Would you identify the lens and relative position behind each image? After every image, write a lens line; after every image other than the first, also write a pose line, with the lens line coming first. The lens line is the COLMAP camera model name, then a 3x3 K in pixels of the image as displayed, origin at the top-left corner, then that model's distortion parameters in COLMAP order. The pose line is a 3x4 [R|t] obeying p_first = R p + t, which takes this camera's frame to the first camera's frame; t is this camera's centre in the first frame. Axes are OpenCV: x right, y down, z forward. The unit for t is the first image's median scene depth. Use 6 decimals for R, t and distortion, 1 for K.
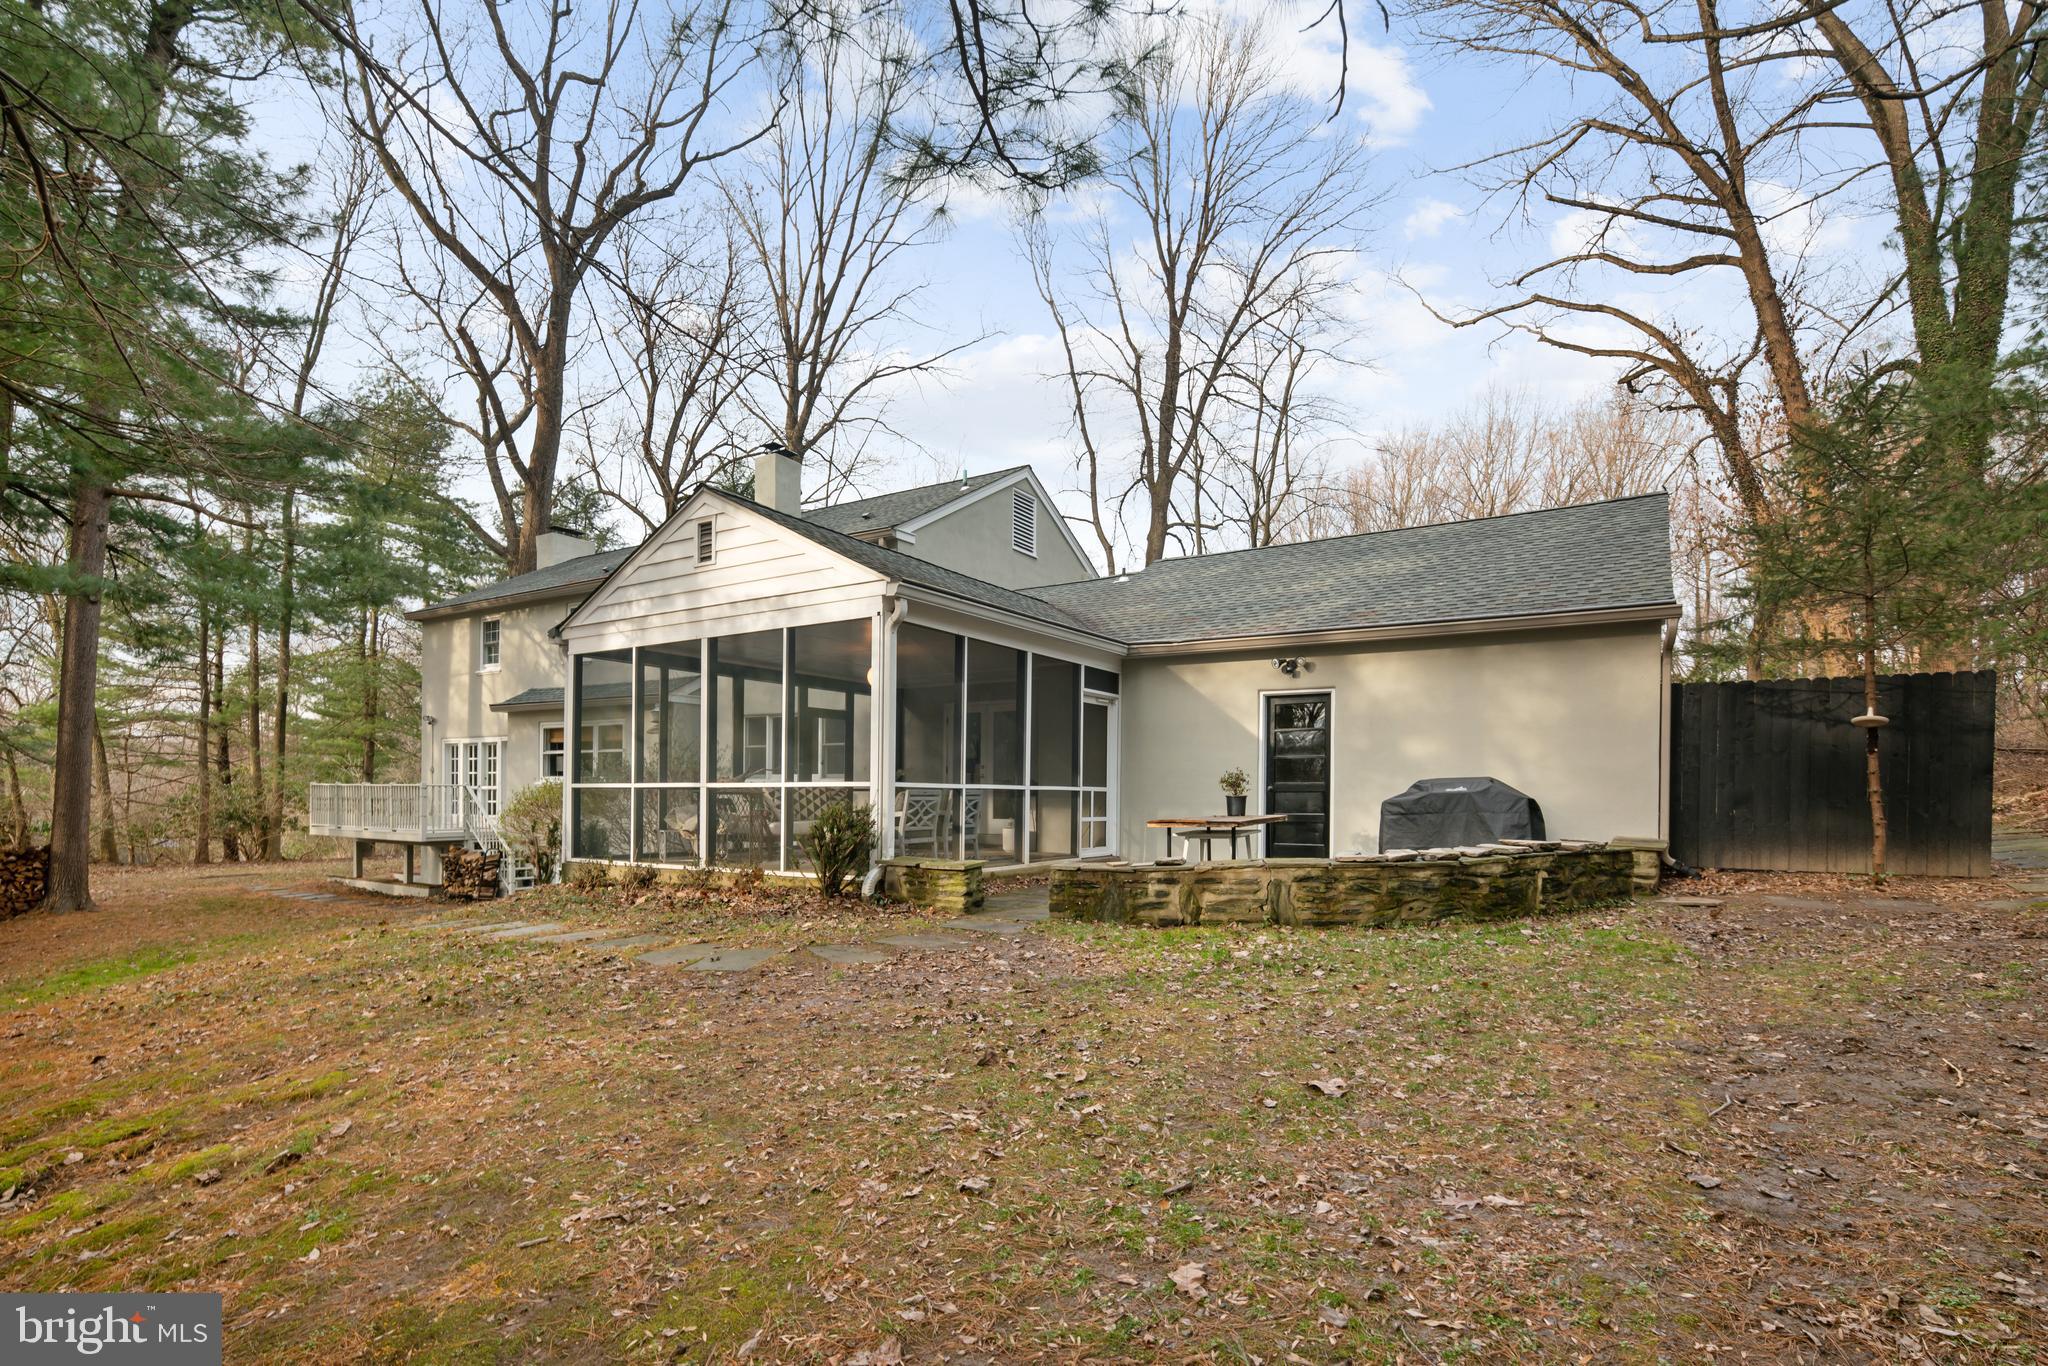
lens RADIAL K [[984.5, 0, 1025.0], [0, 984.5, 782.3], [0, 0, 1]] dist [-0.001583, -0.000756]
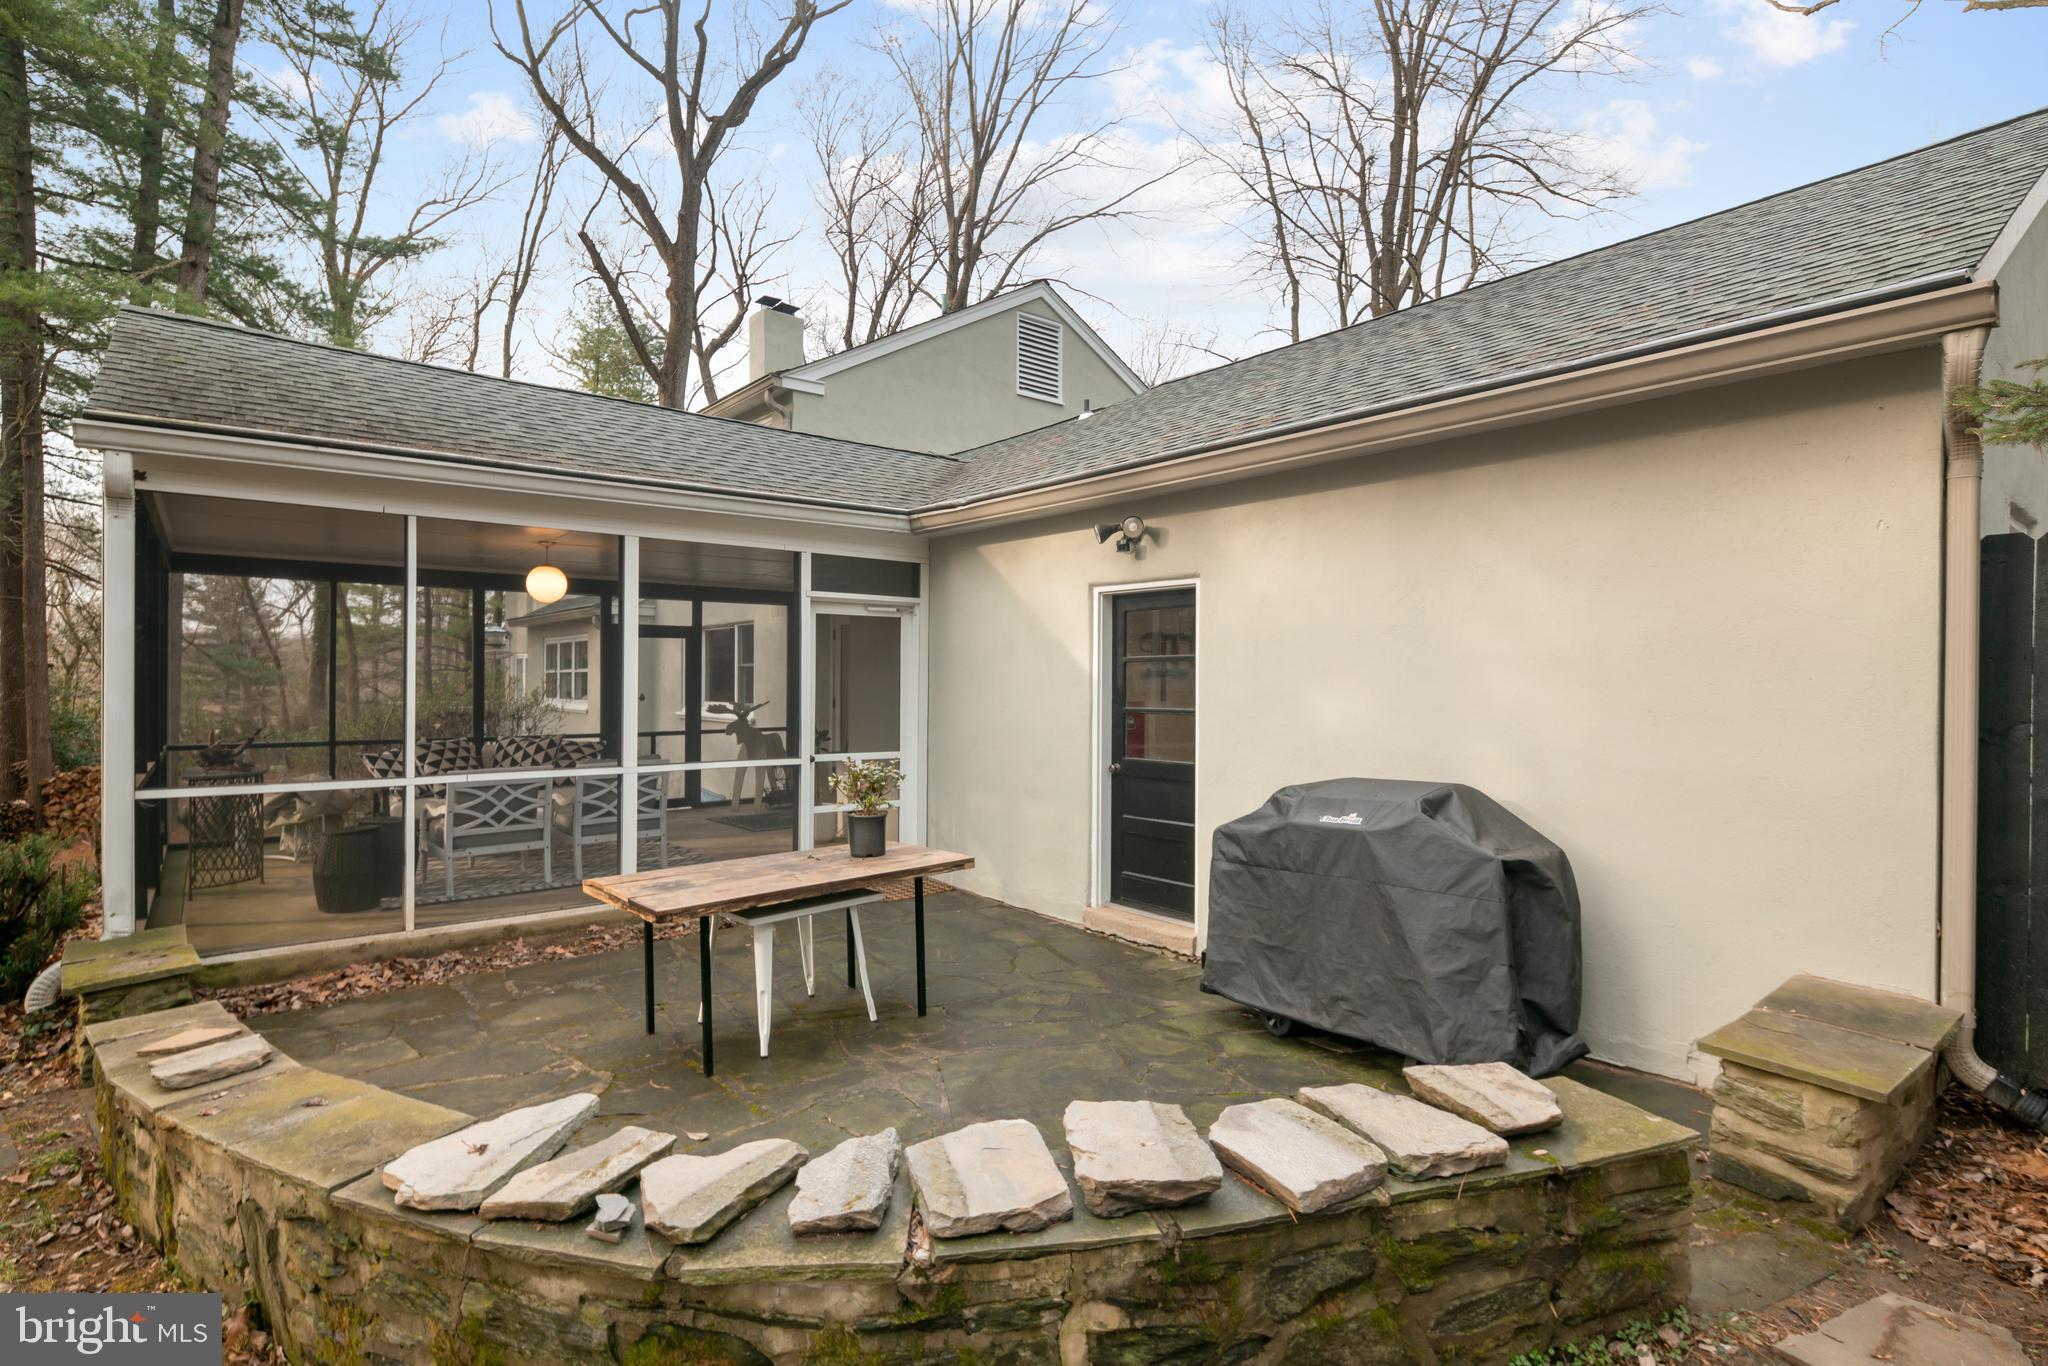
lens RADIAL K [[984.5, 0, 1022.3], [0, 984.5, 683.2], [0, 0, 1]] dist [-0.001583, -0.000756]
pose [[0.945794, -0.003070, -0.324751, 0.357089], [0.007428, 0.999898, 0.012181, -0.044790], [0.324681, -0.013933, 0.945721, 0.454619]]
